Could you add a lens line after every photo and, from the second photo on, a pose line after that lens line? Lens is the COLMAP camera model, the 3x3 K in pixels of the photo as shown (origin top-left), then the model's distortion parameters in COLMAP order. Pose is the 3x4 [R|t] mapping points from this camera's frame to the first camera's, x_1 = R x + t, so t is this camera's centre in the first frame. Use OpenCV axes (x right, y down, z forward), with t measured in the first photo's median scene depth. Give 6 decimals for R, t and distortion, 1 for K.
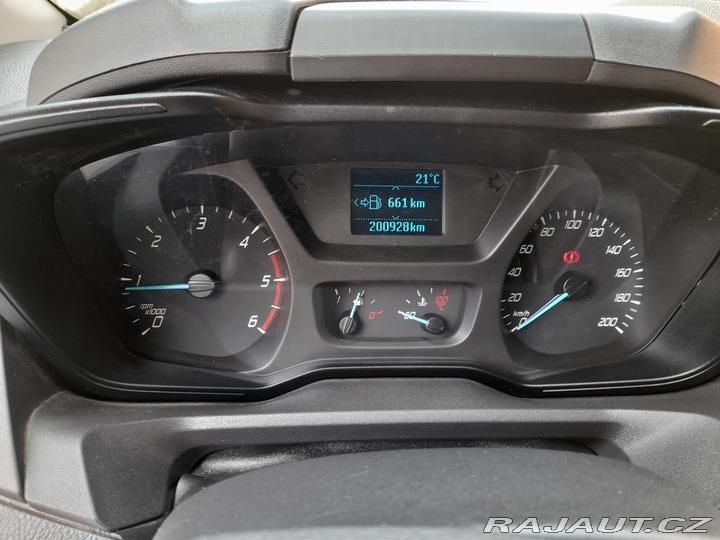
lens RADIAL K [[530.5, 0, 360.0], [0, 530.5, 270.0], [0, 0, 1]] dist [0.049191, -0.053019]
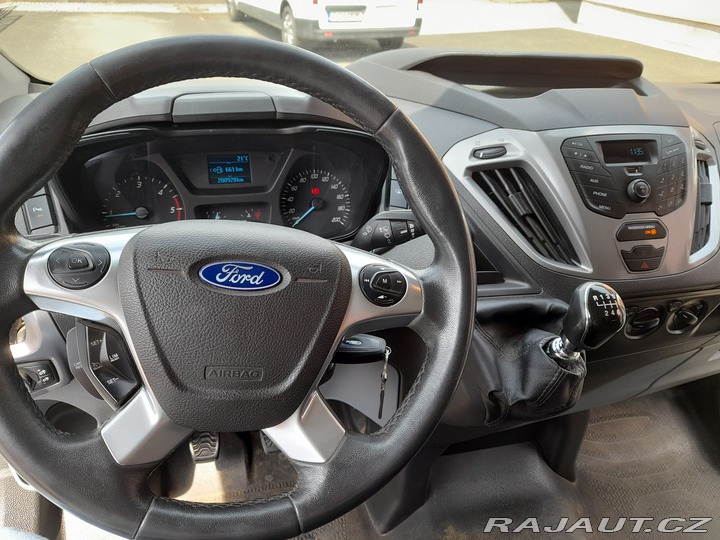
lens RADIAL K [[530.5, 0, 360.0], [0, 530.5, 270.0], [0, 0, 1]] dist [0.049191, -0.053019]
pose [[0.984001, -0.089962, 0.153785, 0.226446], [0.091610, 0.995788, -0.003653, 0.356194], [-0.152808, 0.017682, 0.988098, -1.309291]]
